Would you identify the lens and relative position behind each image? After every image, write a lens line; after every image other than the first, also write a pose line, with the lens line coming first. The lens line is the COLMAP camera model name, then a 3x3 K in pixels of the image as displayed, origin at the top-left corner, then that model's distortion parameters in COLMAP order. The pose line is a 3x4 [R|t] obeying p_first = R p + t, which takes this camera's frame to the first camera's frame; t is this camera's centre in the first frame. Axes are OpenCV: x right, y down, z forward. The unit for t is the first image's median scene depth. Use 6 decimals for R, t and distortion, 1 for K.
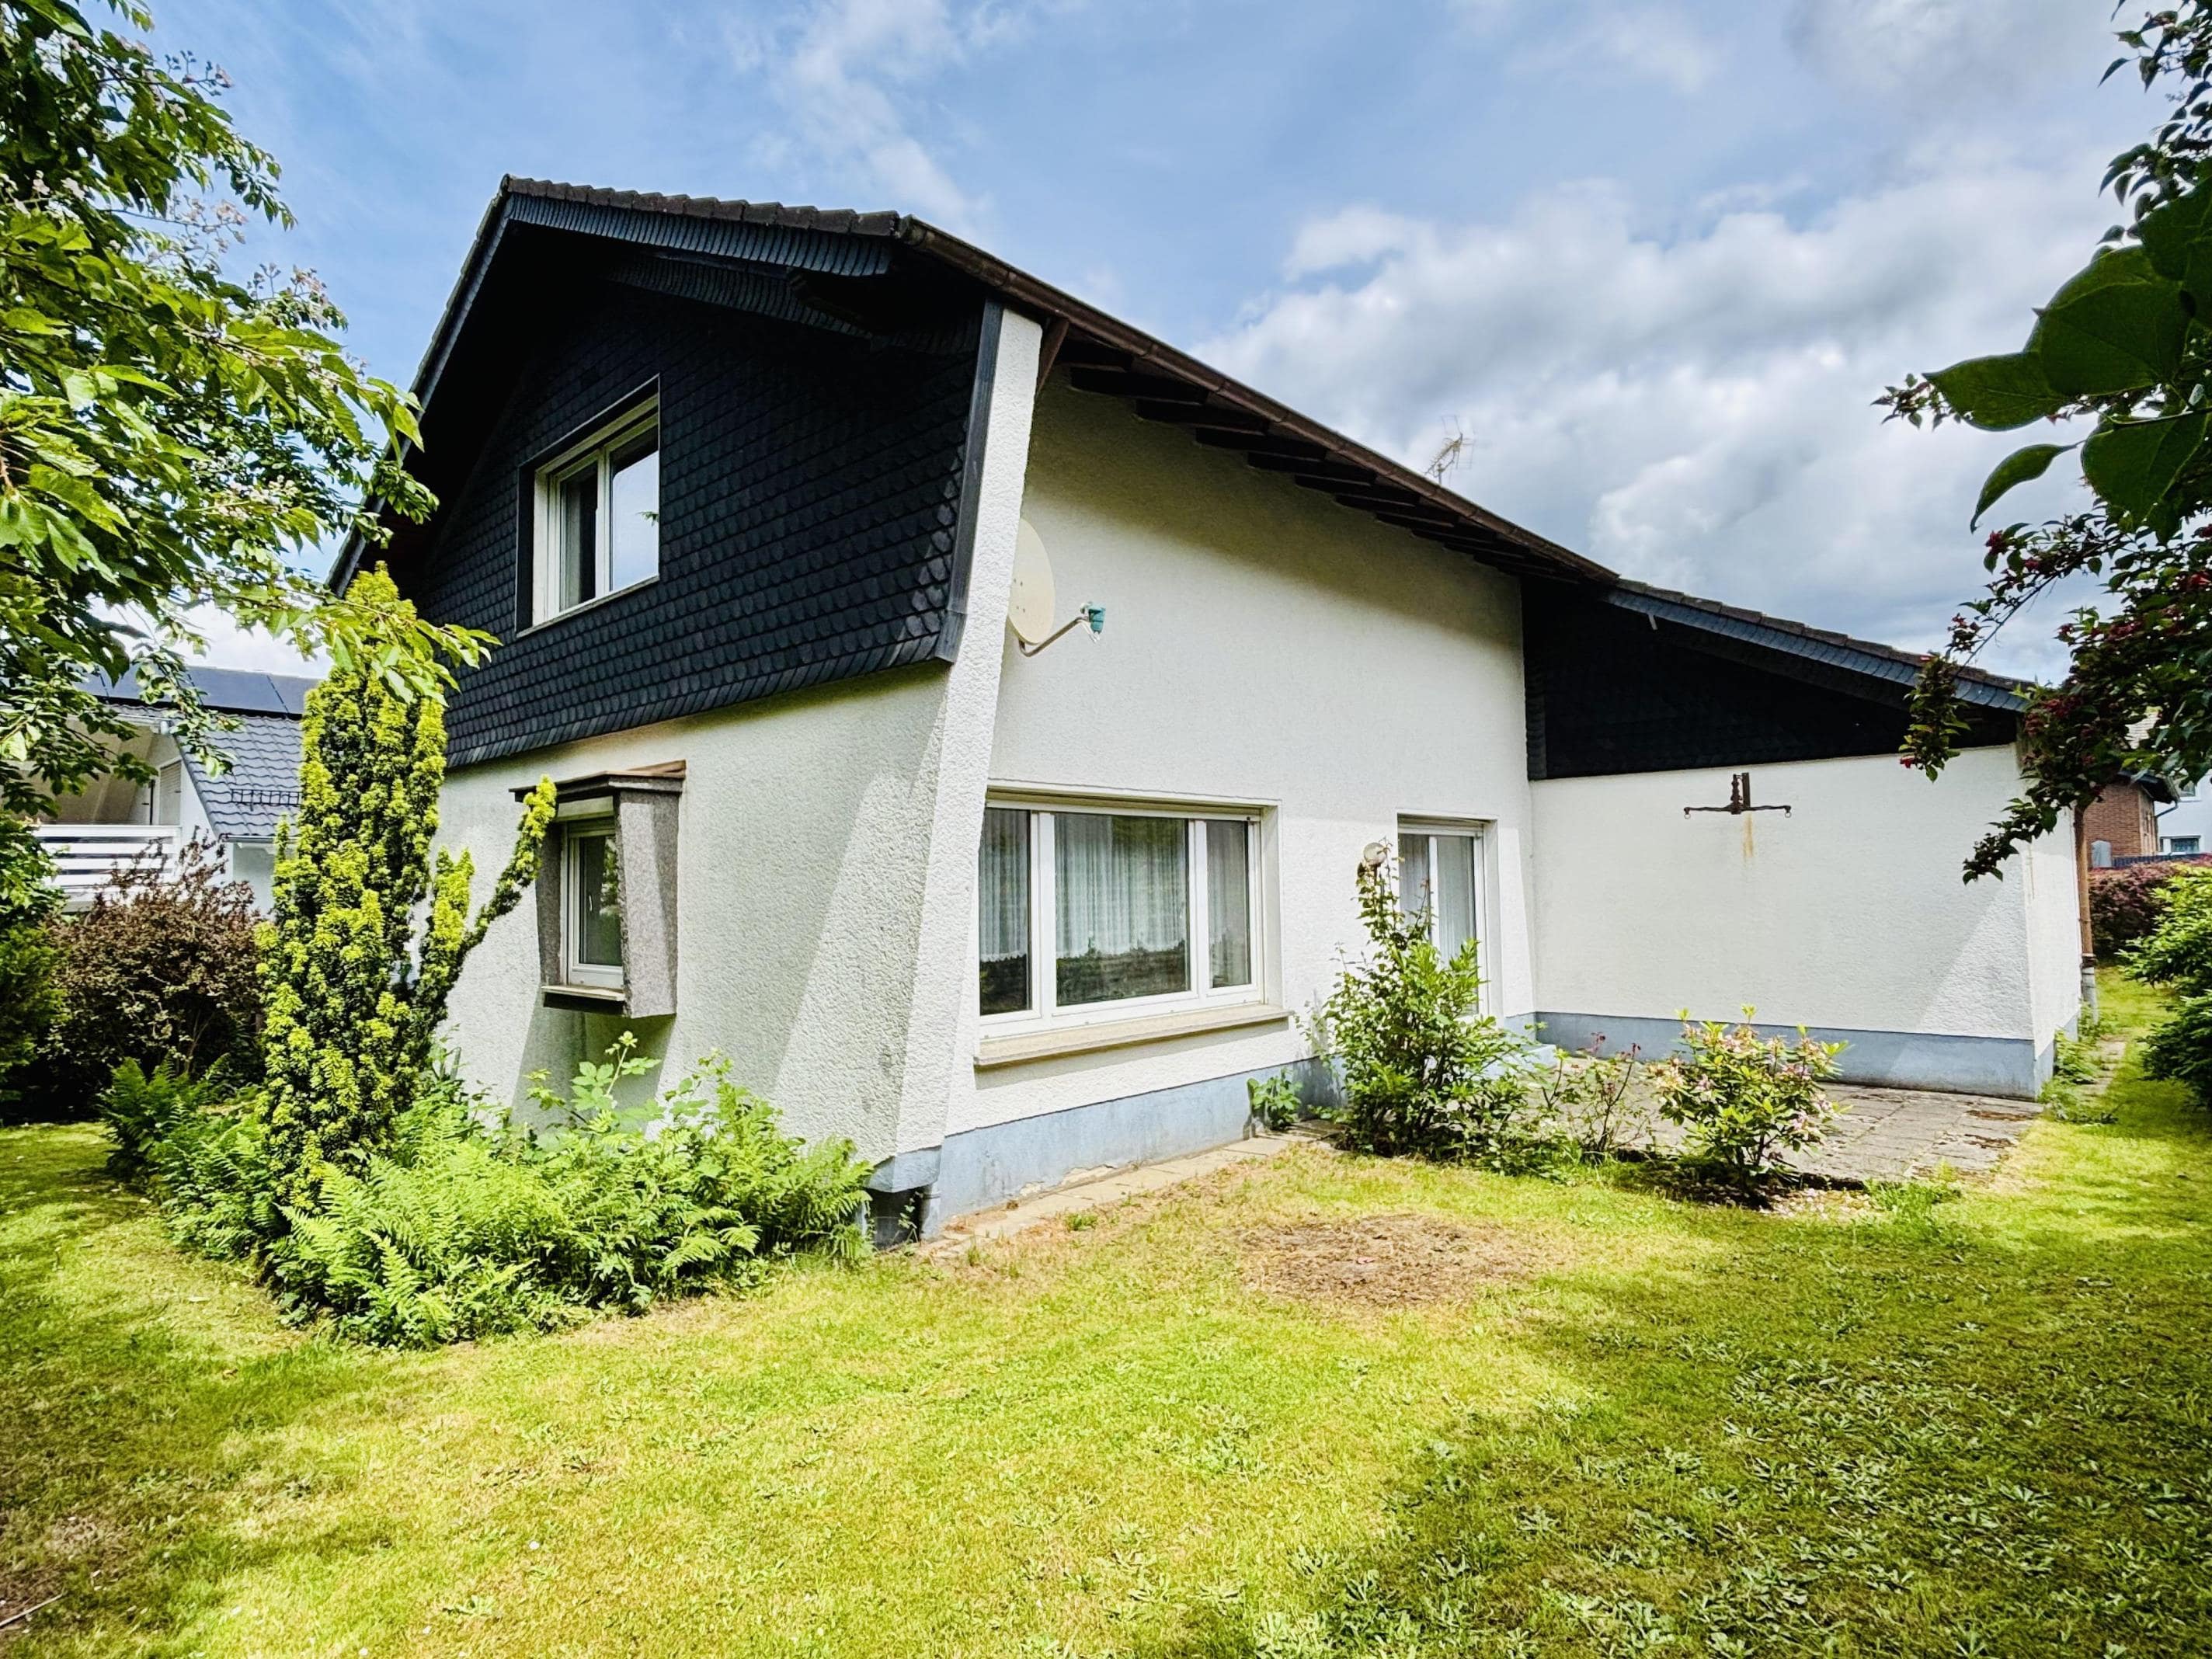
lens RADIAL K [[1157.6, 0, 1109.4], [0, 1157.6, 834.2], [0, 0, 1]] dist [-0.001085, -0.002568]
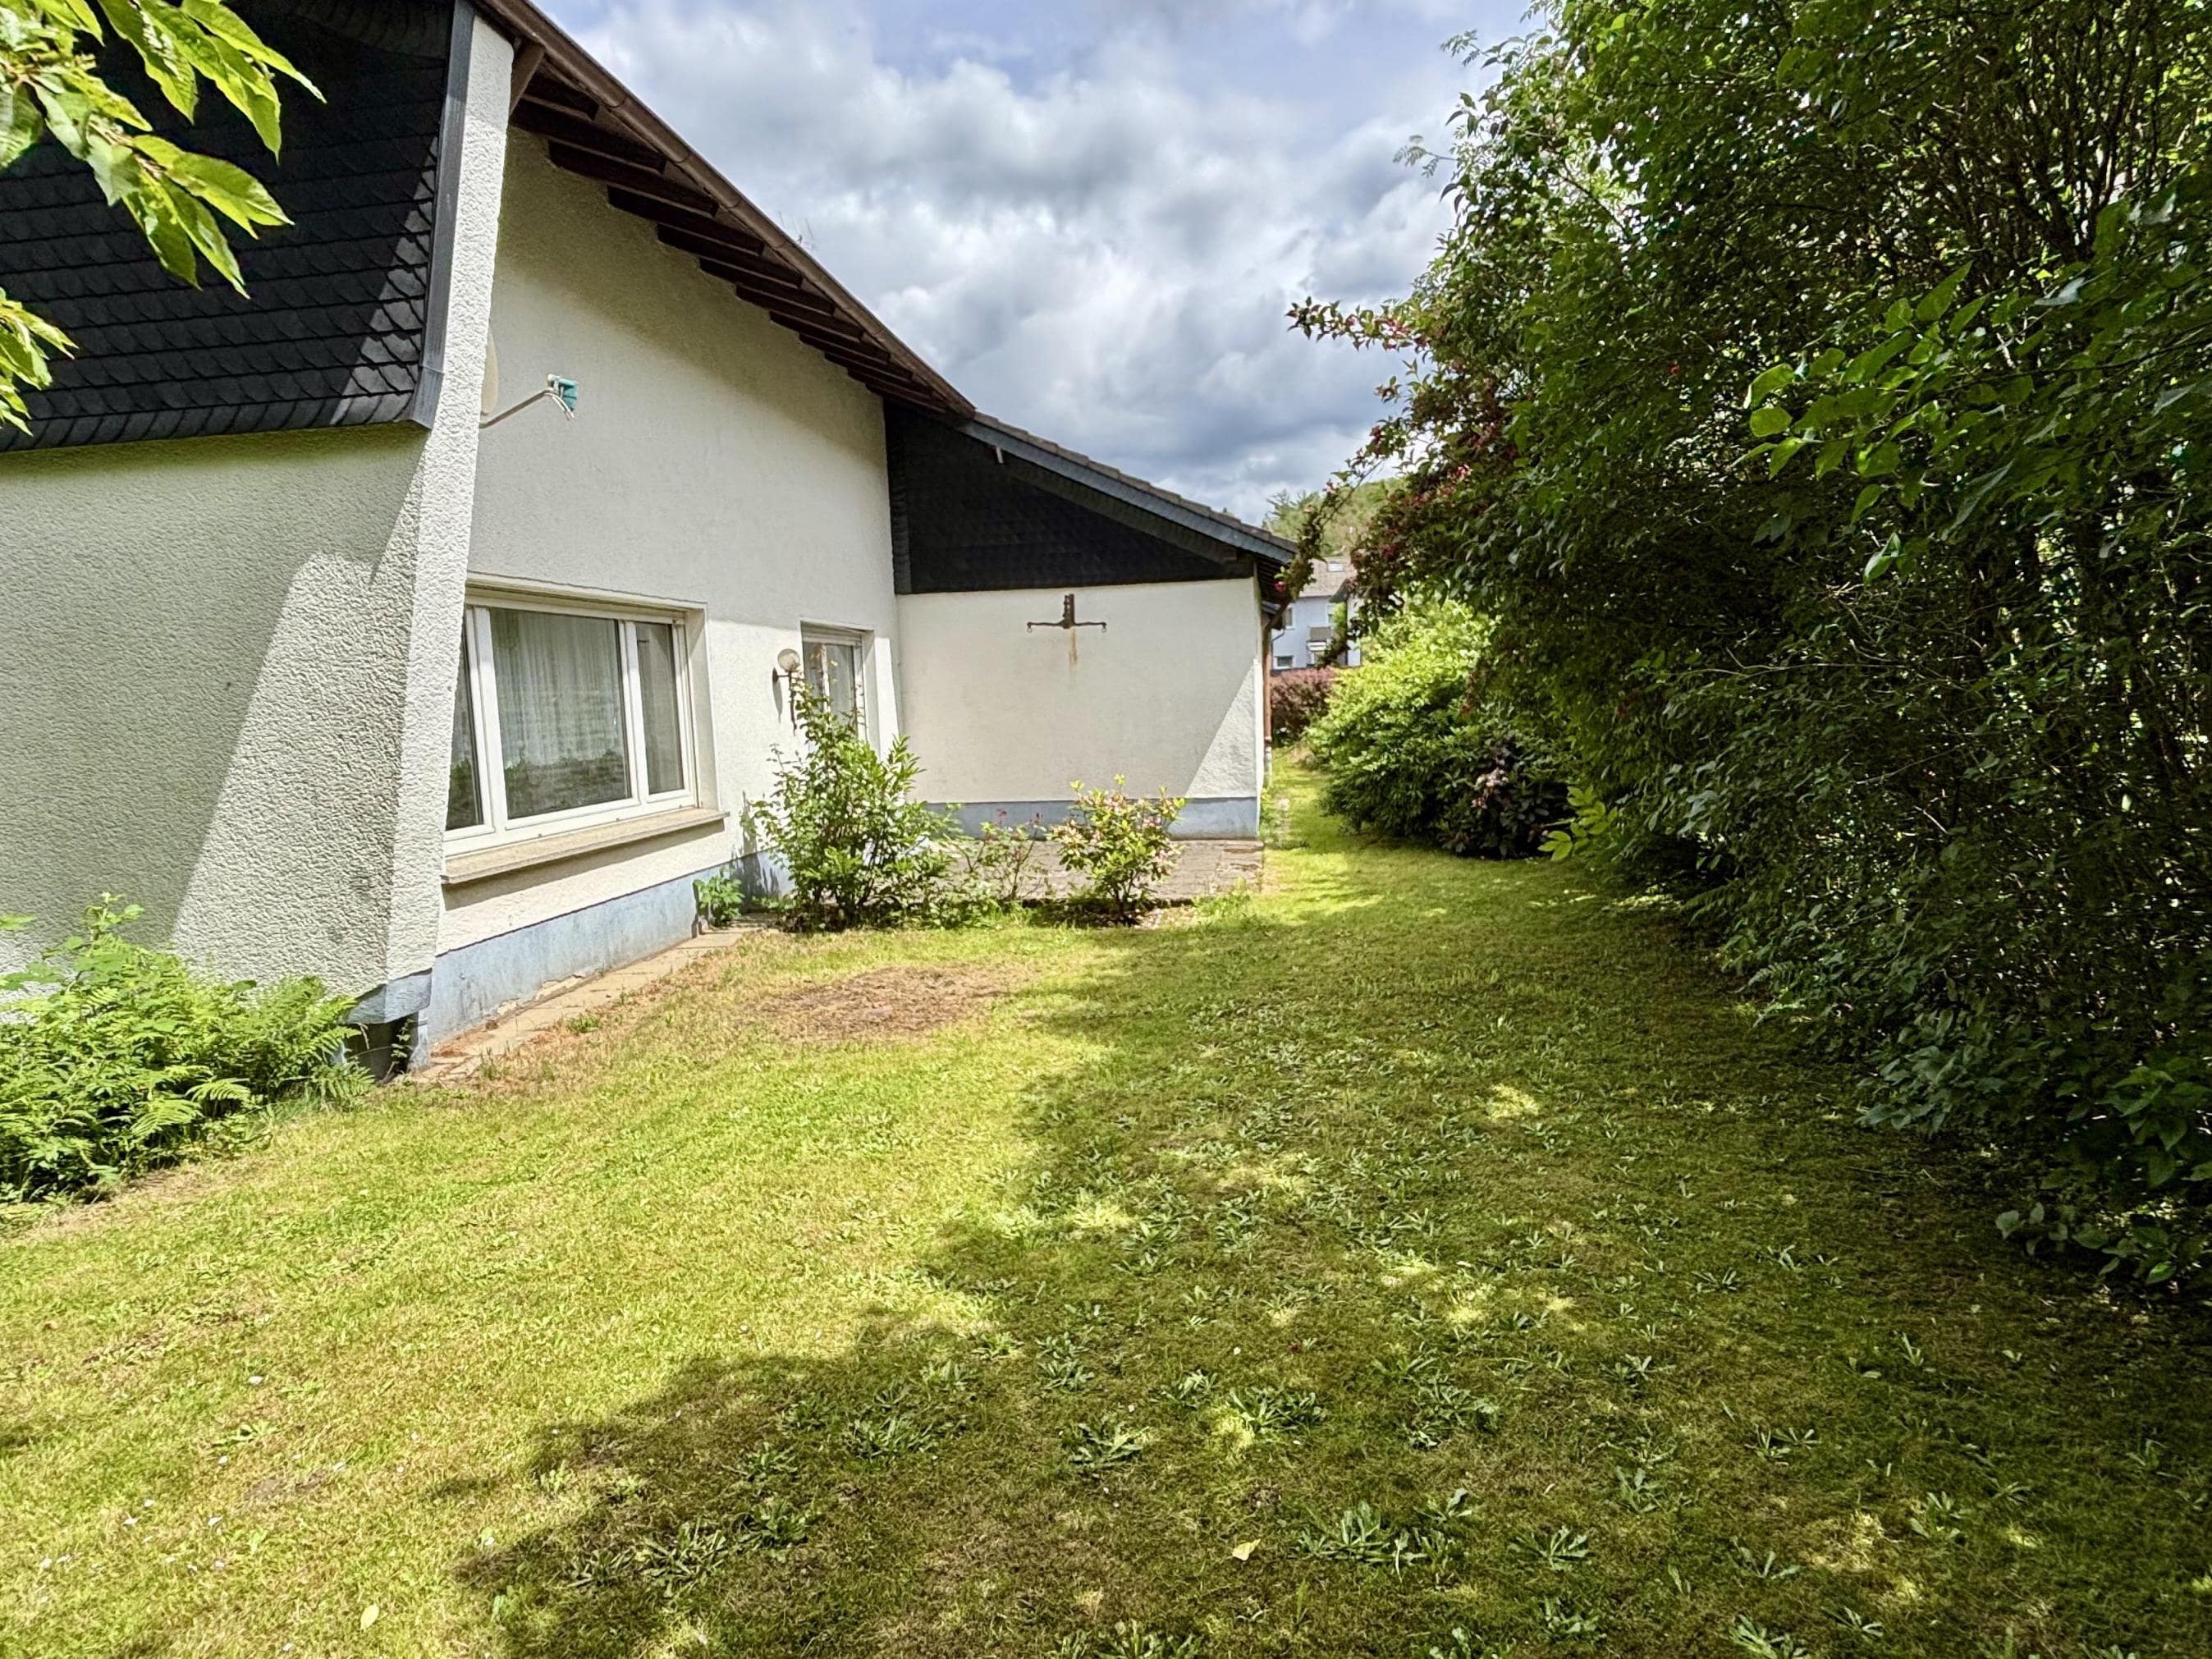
lens RADIAL K [[1138.6, 0, 1106.0], [0, 1138.6, 829.5], [0, 0, 1]] dist [-0.015622, -0.000511]
pose [[0.824624, -0.079352, 0.560088, -0.248963], [-0.007389, 0.988517, 0.150929, 0.023024], [-0.565633, -0.128598, 0.814568, -0.040939]]
